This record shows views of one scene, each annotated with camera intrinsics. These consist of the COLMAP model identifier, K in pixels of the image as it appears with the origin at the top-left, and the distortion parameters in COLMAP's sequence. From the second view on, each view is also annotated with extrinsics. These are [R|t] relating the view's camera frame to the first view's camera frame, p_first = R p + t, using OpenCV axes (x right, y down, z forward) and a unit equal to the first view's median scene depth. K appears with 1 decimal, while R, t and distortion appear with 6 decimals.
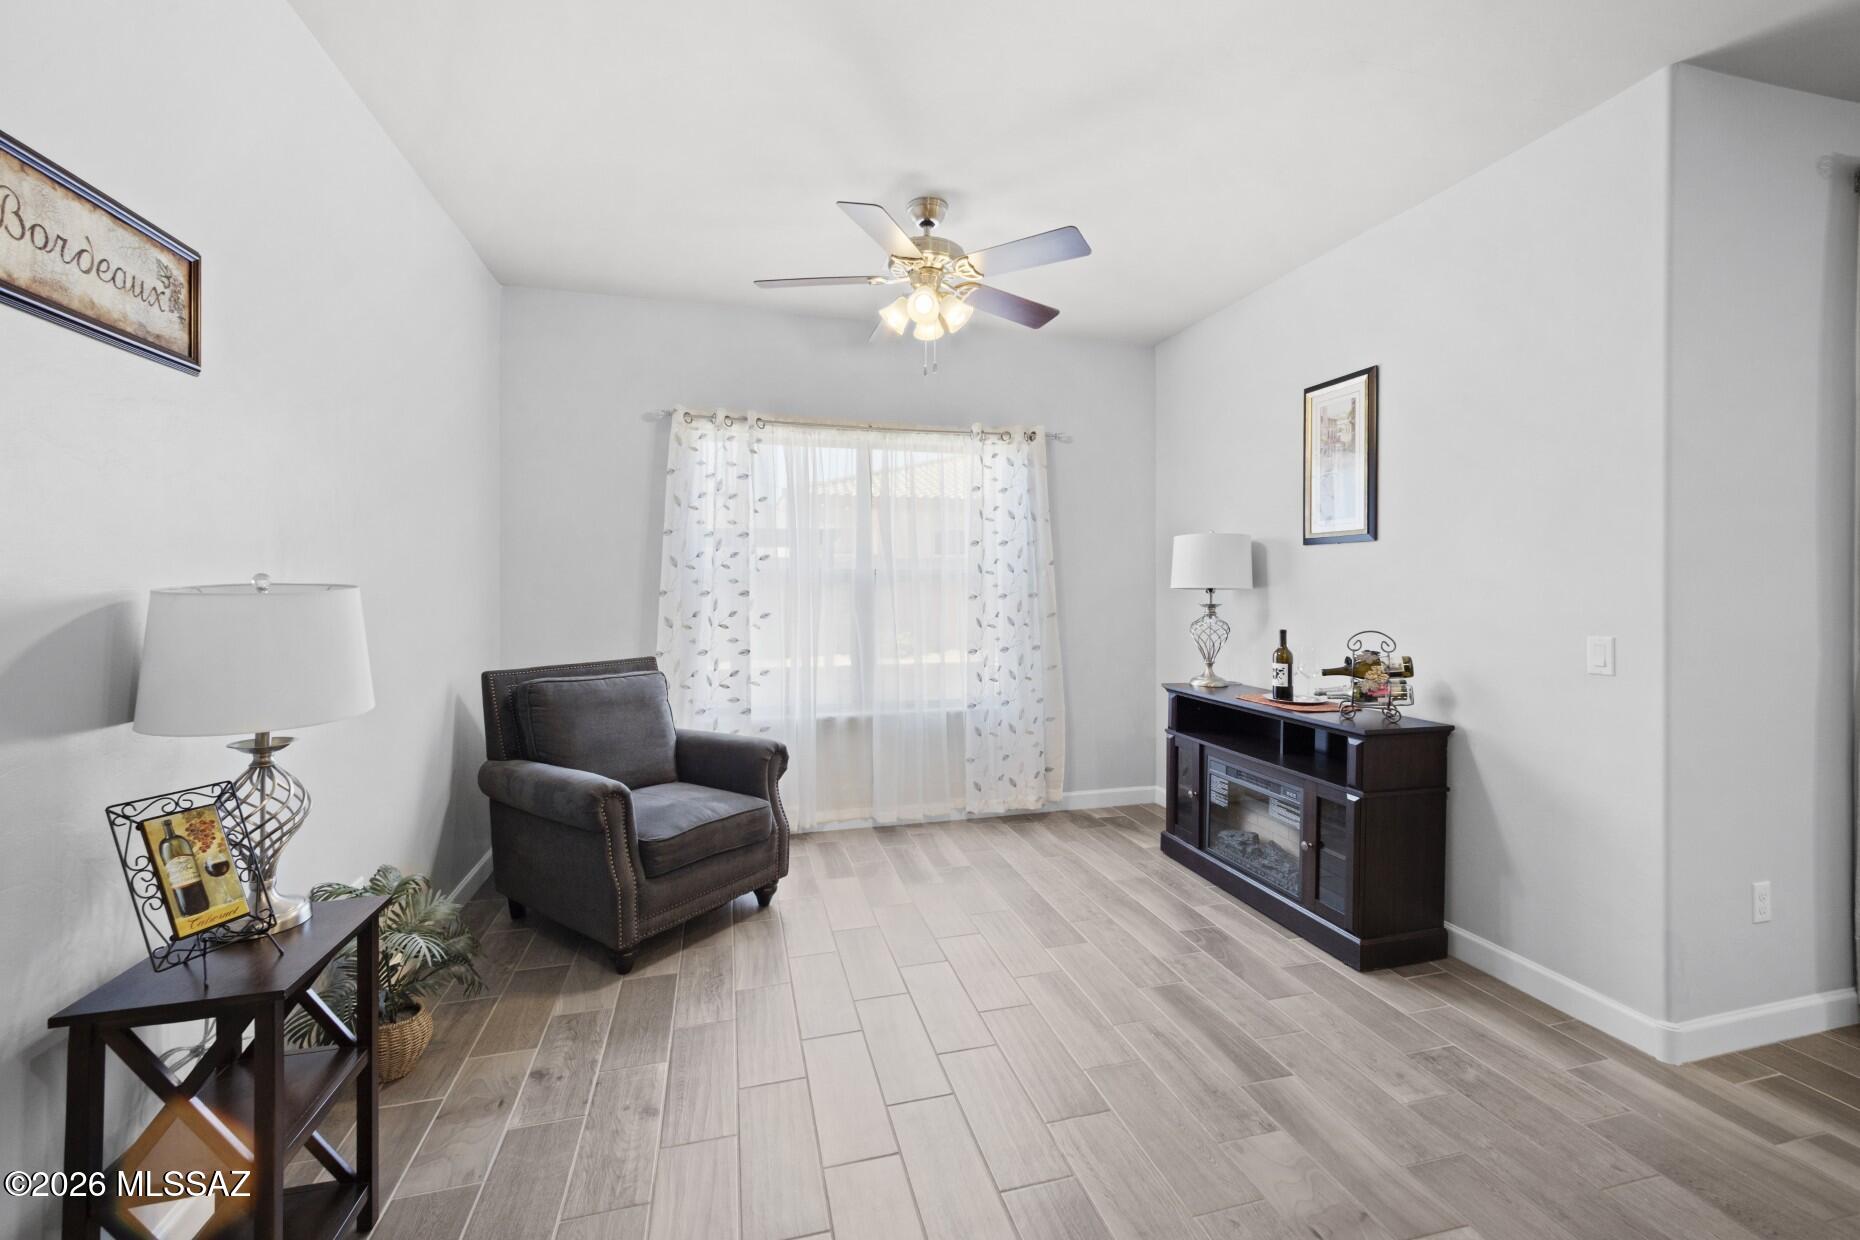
lens RADIAL K [[759.3, 0, 930.6], [0, 759.3, 587.5], [0, 0, 1]] dist [-0.000558, -0.000135]
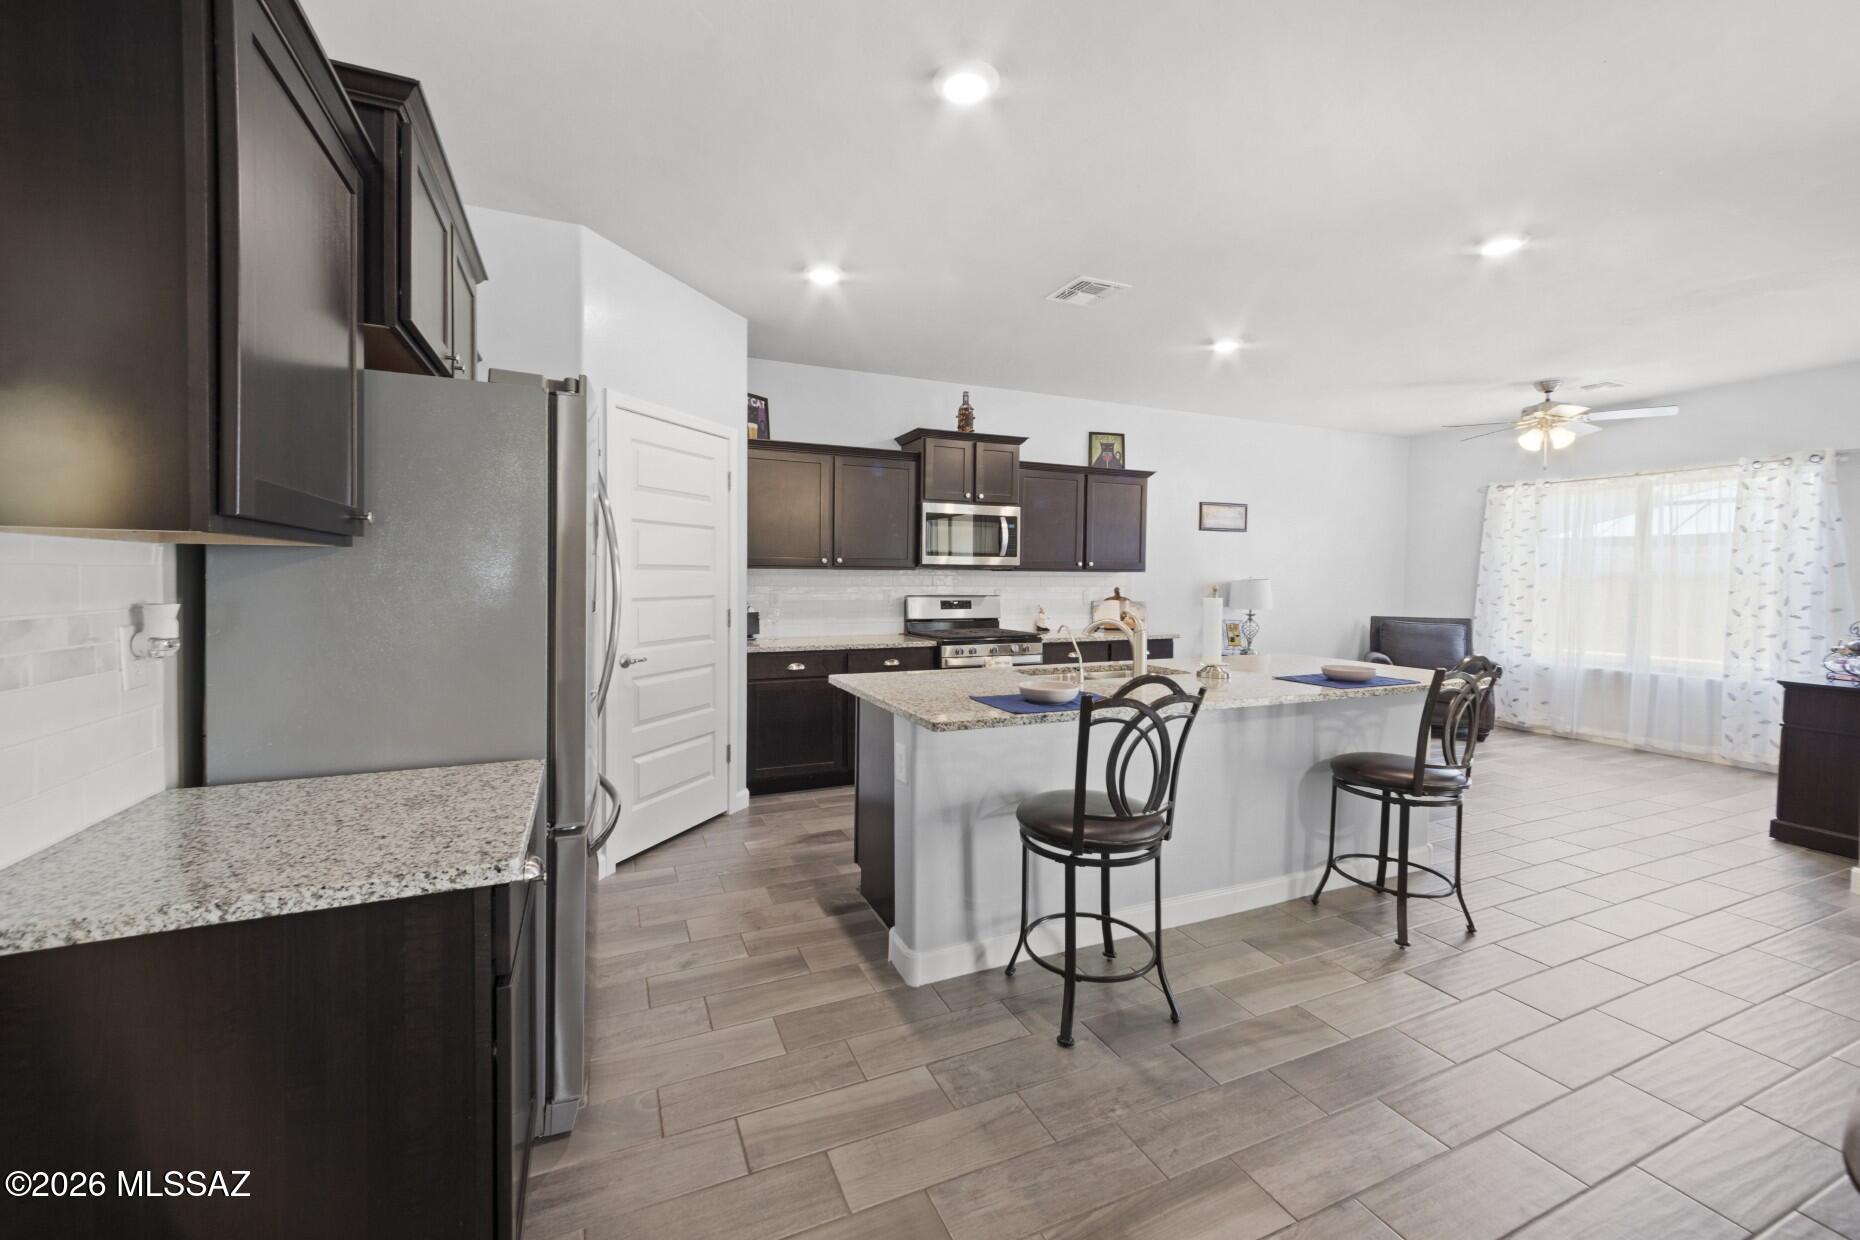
lens RADIAL K [[734.1, 0, 915.3], [0, 734.1, 586.1], [0, 0, 1]] dist [0.000415, -0.000166]
pose [[0.142222, 0.015430, -0.989715, 1.210770], [-0.009945, 0.999850, 0.014159, -0.002999], [0.989785, 0.007829, 0.142354, -0.616101]]
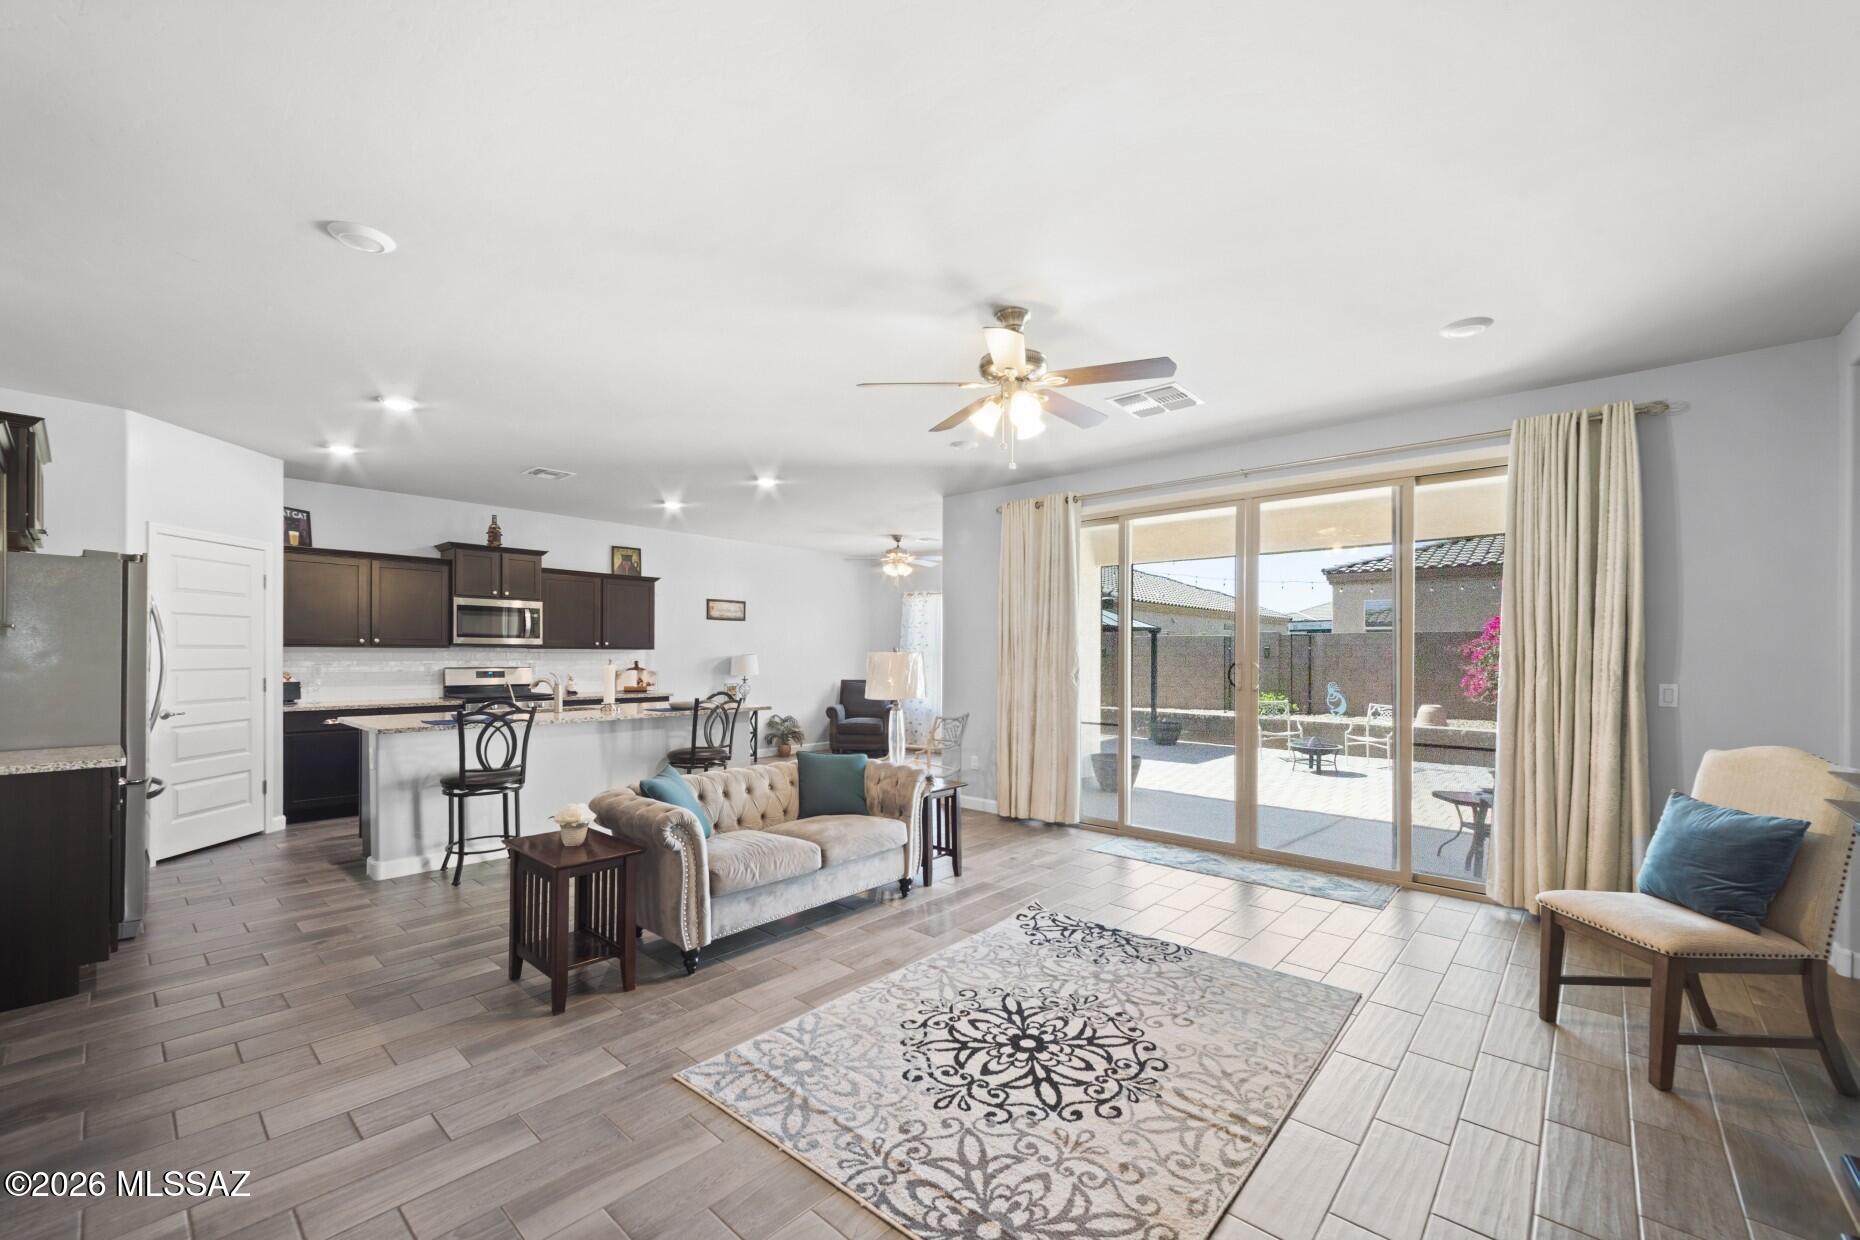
lens RADIAL K [[746.4, 0, 923.7], [0, 746.4, 662.3], [0, 0, 1]] dist [-0.003683, -0.000417]
pose [[0.543421, 0.014670, -0.839332, 2.018545], [-0.009167, 0.999891, 0.011541, -0.010320], [0.839410, 0.001423, 0.543496, -0.441602]]
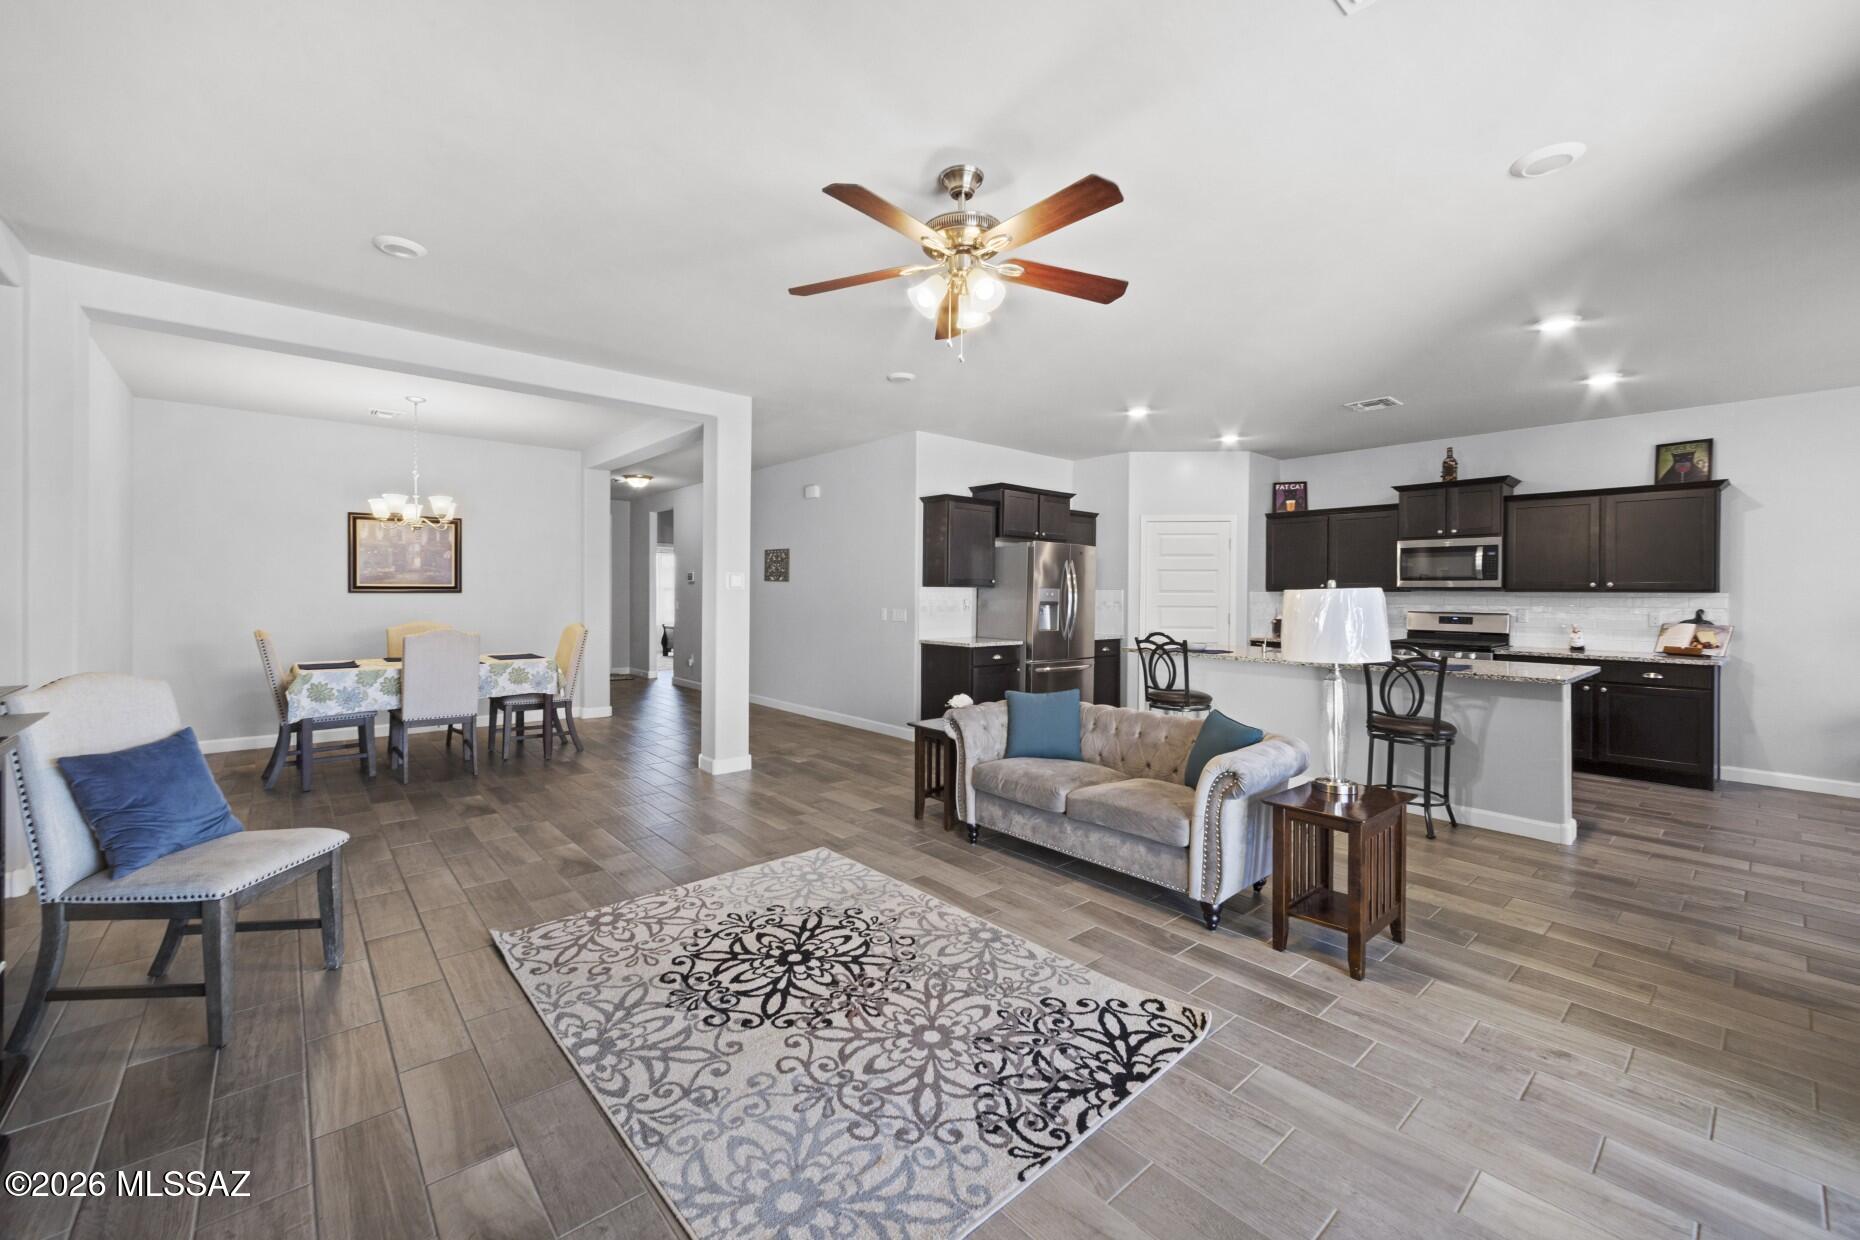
lens RADIAL K [[745.7, 0, 932.3], [0, 745.7, 592.6], [0, 0, 1]] dist [0.003080, -0.000106]
pose [[-0.896670, -0.005407, -0.442666, 1.705513], [-0.007523, 0.999967, 0.003024, -0.007798], [0.442635, 0.006041, -0.896682, 0.699261]]
